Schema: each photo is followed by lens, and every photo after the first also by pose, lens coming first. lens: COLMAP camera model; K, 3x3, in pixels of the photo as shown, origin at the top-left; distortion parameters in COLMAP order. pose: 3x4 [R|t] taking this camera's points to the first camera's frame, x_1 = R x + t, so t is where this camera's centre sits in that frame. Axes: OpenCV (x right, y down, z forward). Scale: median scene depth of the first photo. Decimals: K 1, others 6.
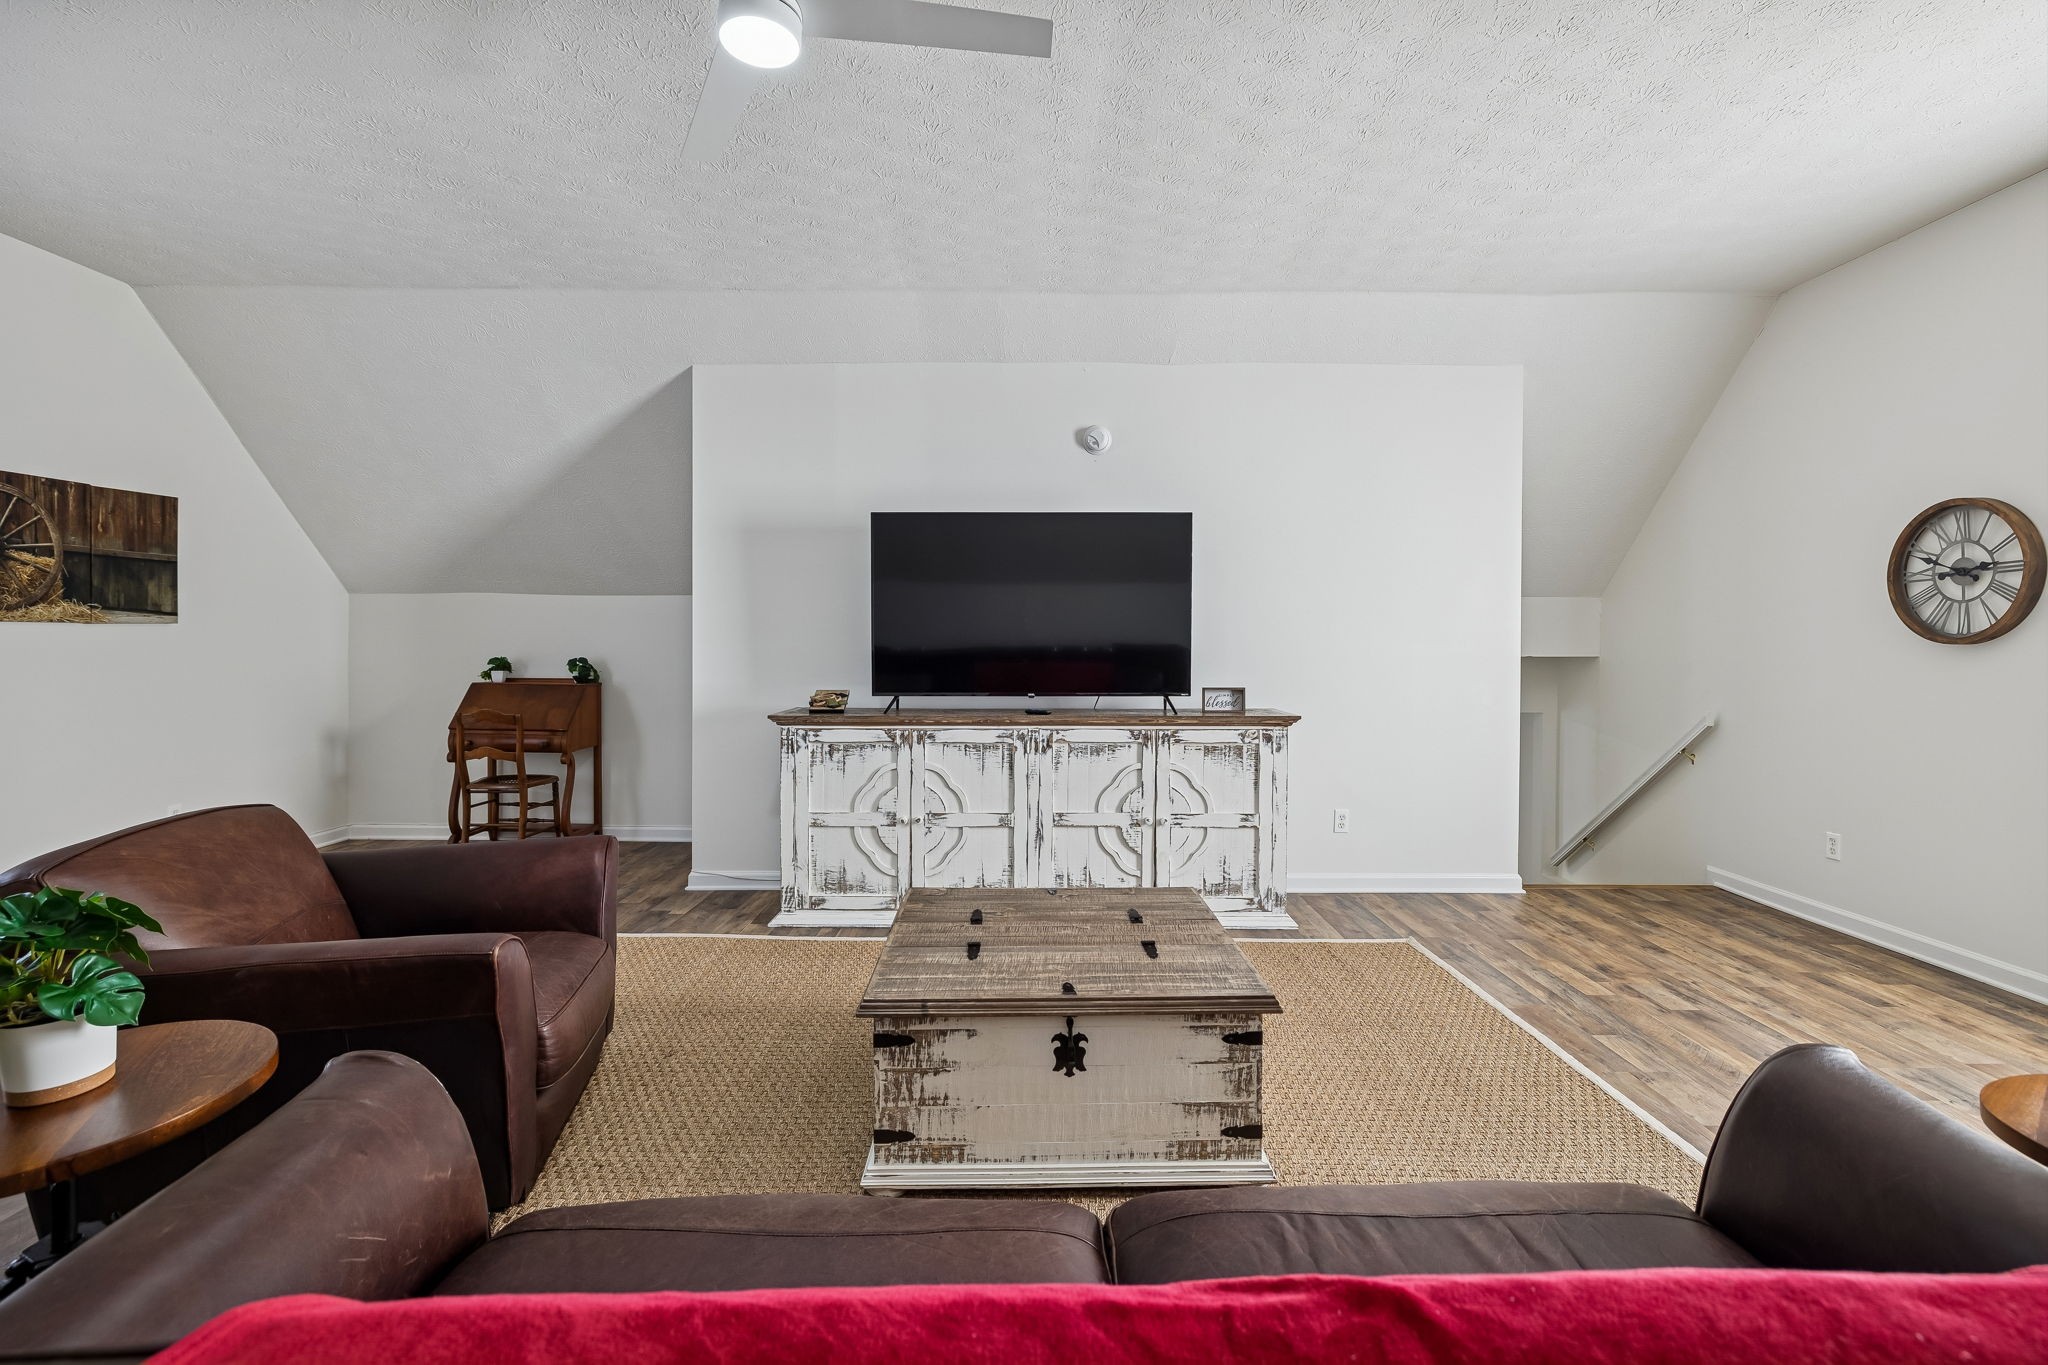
lens RADIAL K [[871.7, 0, 1028.6], [0, 871.7, 647.5], [0, 0, 1]] dist [0.003612, 0.000127]
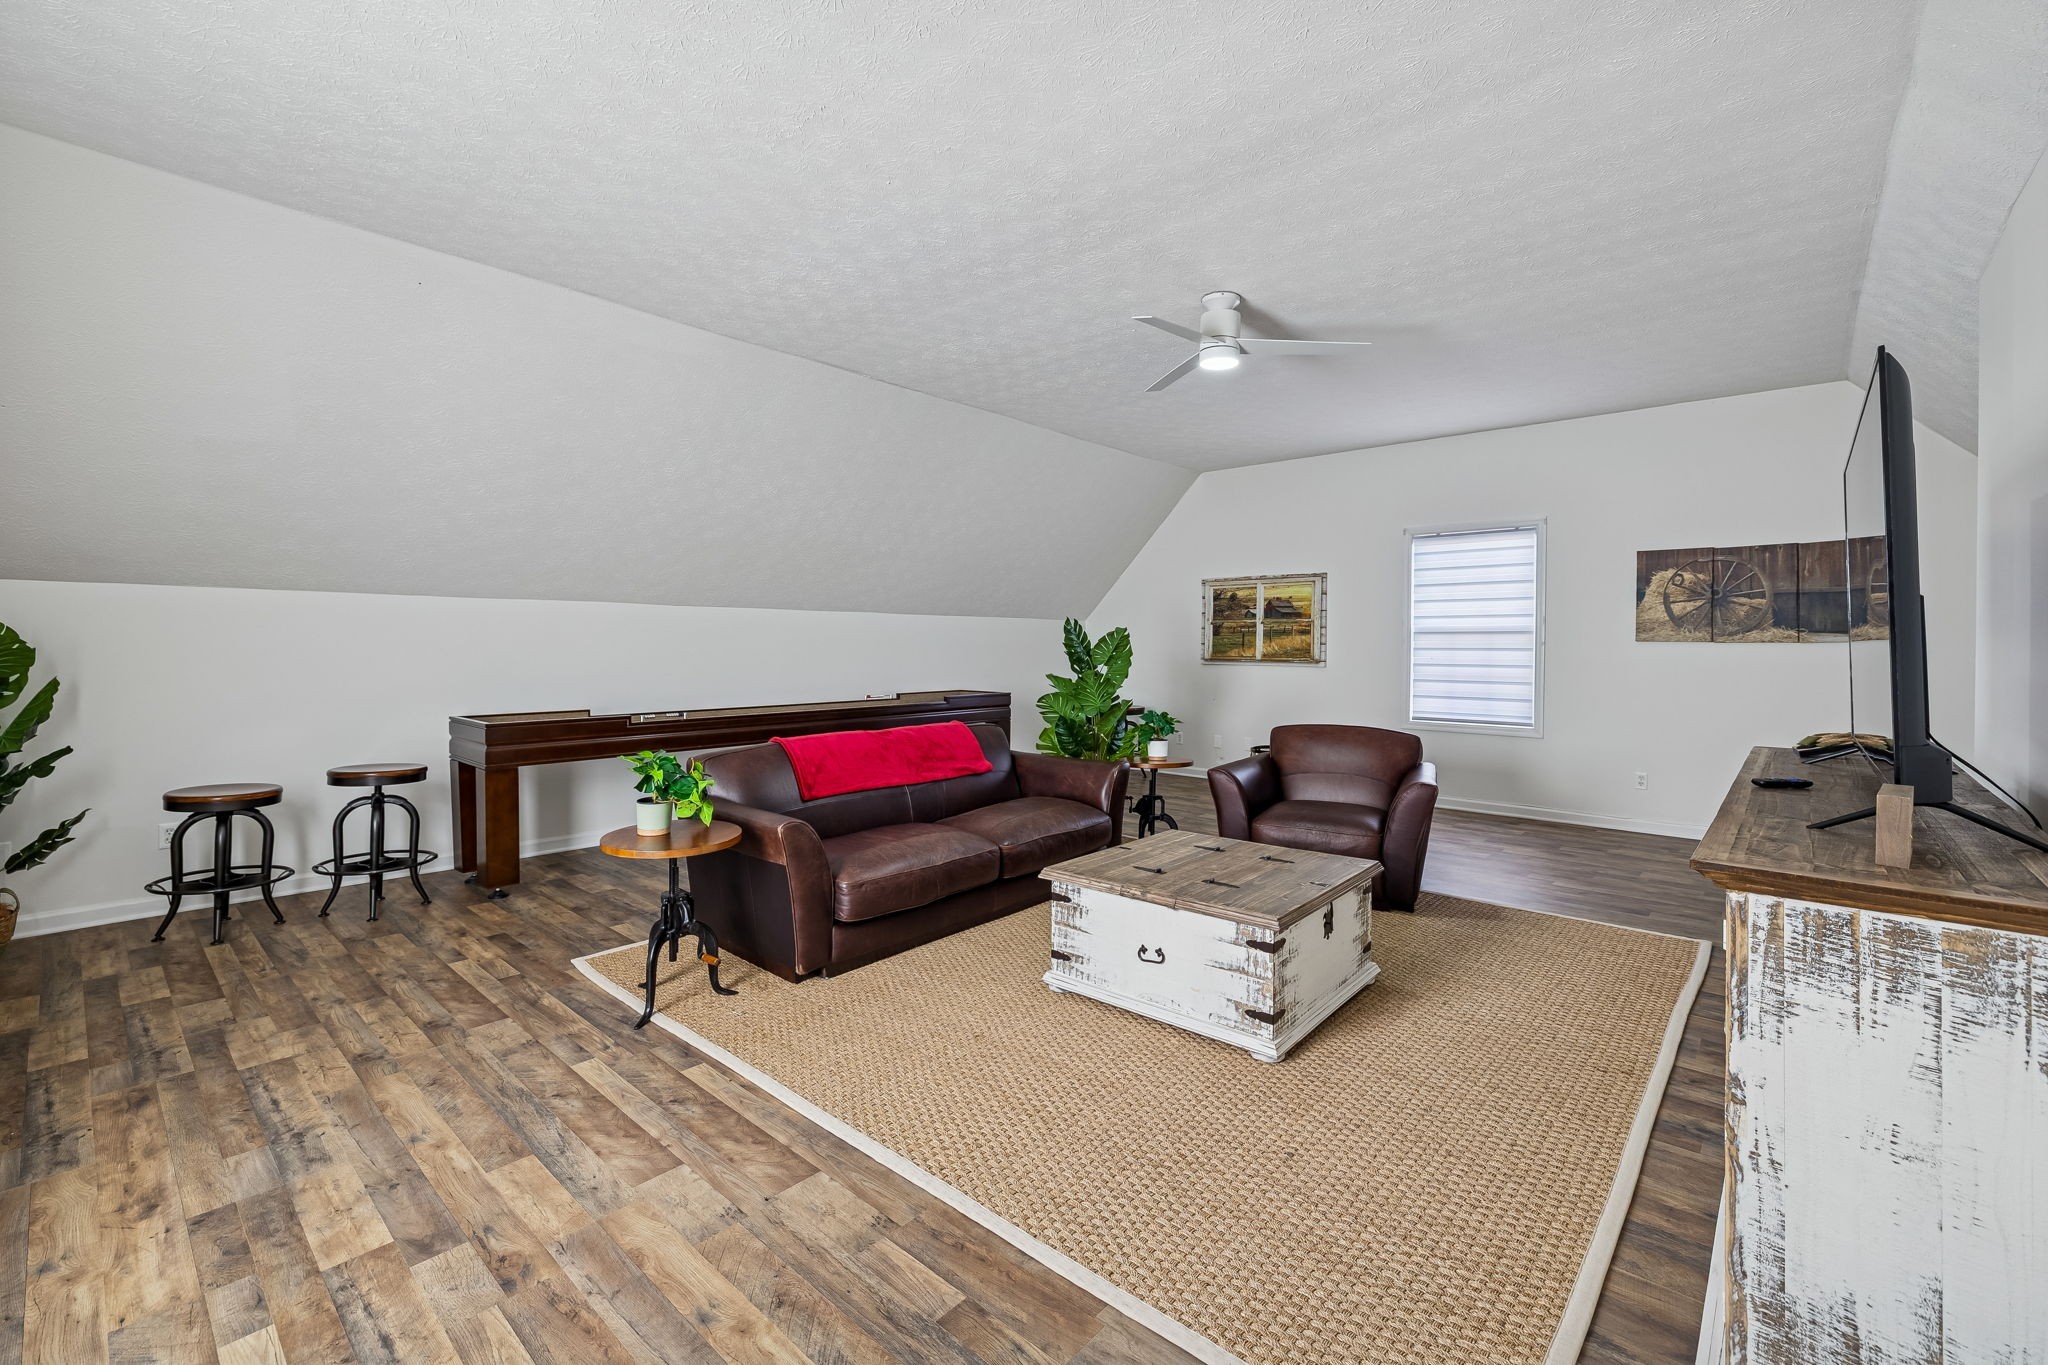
lens RADIAL K [[871.7, 0, 1028.6], [0, 871.7, 647.5], [0, 0, 1]] dist [0.003612, 0.000127]
pose [[-0.675191, -0.003540, -0.737635, 0.801059], [-0.011880, 0.999911, 0.006075, -0.015221], [0.737547, 0.012865, -0.675173, 1.083291]]
